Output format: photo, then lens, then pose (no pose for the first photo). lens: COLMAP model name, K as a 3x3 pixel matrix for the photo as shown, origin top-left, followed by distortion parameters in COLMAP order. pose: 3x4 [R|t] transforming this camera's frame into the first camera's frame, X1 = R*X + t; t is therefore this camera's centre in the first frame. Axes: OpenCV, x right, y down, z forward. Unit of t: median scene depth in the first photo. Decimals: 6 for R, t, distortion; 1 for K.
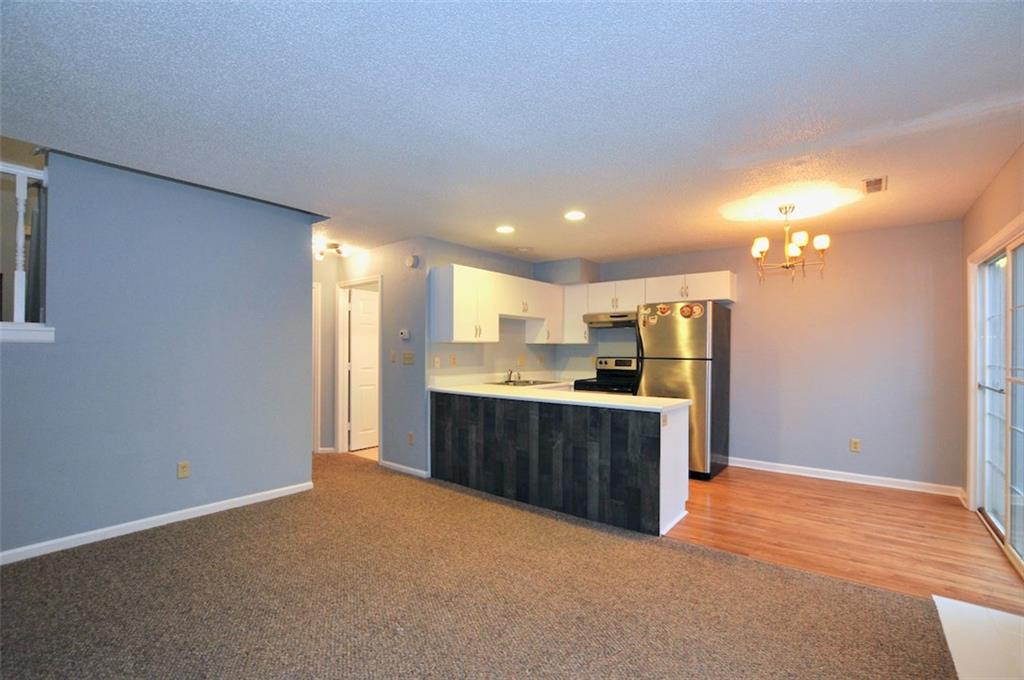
lens RADIAL K [[450.4, 0, 518.3], [0, 450.4, 347.5], [0, 0, 1]] dist [-0.035294, 0.006800]
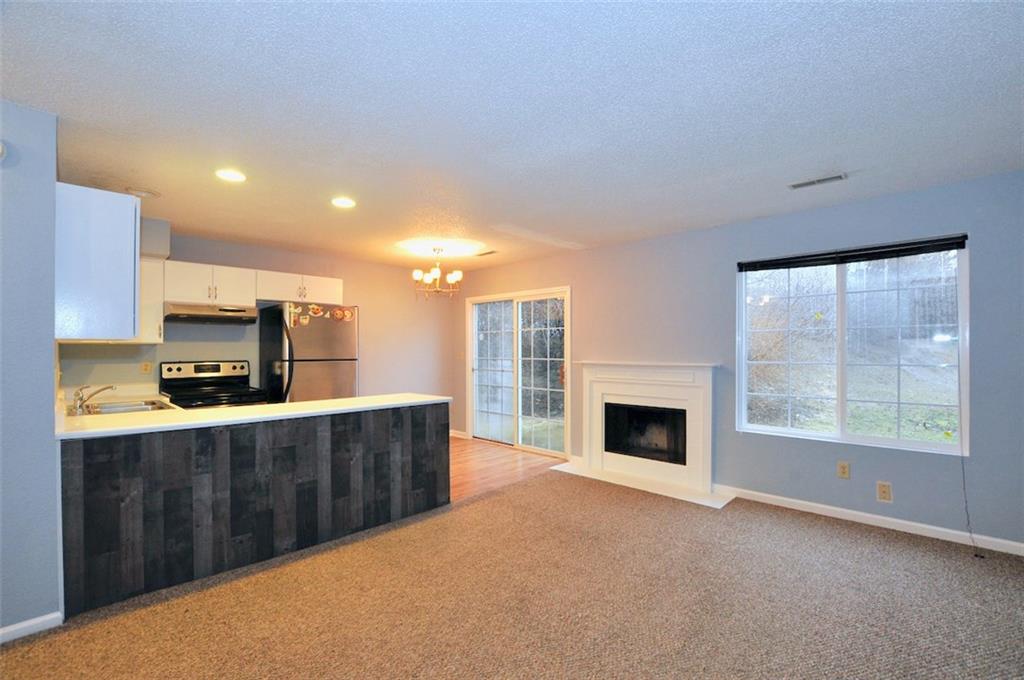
lens RADIAL K [[450.4, 0, 515.4], [0, 450.4, 348.3], [0, 0, 1]] dist [-0.035294, 0.006800]
pose [[0.109245, -0.000154, 0.994015, -0.644988], [0.000594, 1.000000, 0.000090, -0.001322], [-0.994015, 0.000581, 0.109245, 0.497902]]
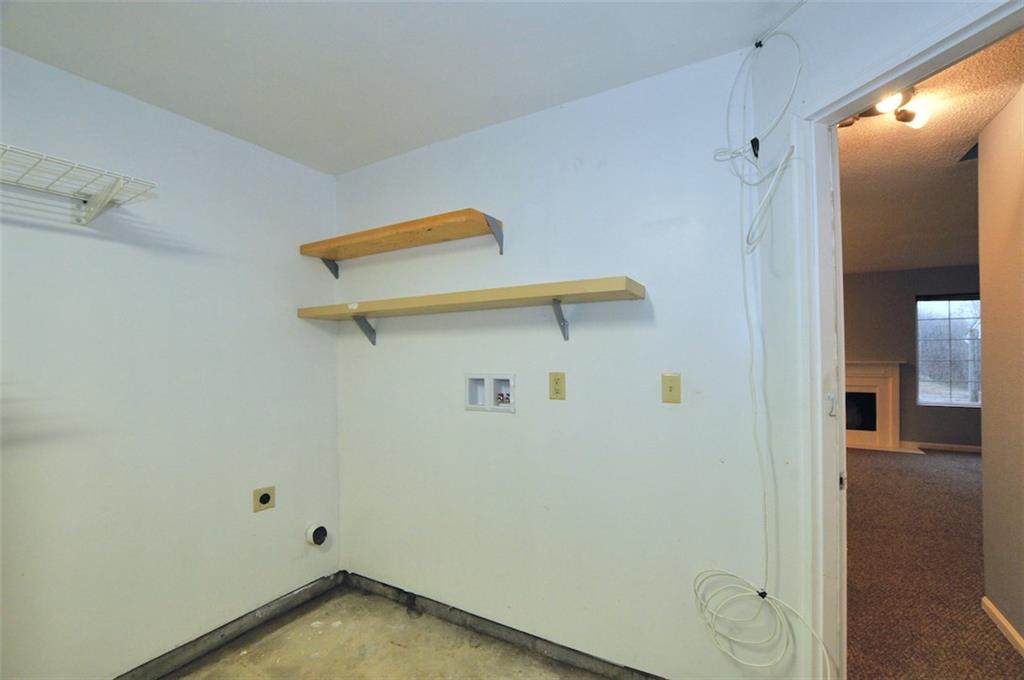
lens RADIAL K [[450.4, 0, 516.1], [0, 450.4, 347.9], [0, 0, 1]] dist [-0.035294, 0.006800]
pose [[-0.129234, 0.007216, 0.991588, -0.896918], [0.004561, 0.999967, -0.006683, -0.007880], [-0.991604, 0.003659, -0.129263, 1.592091]]
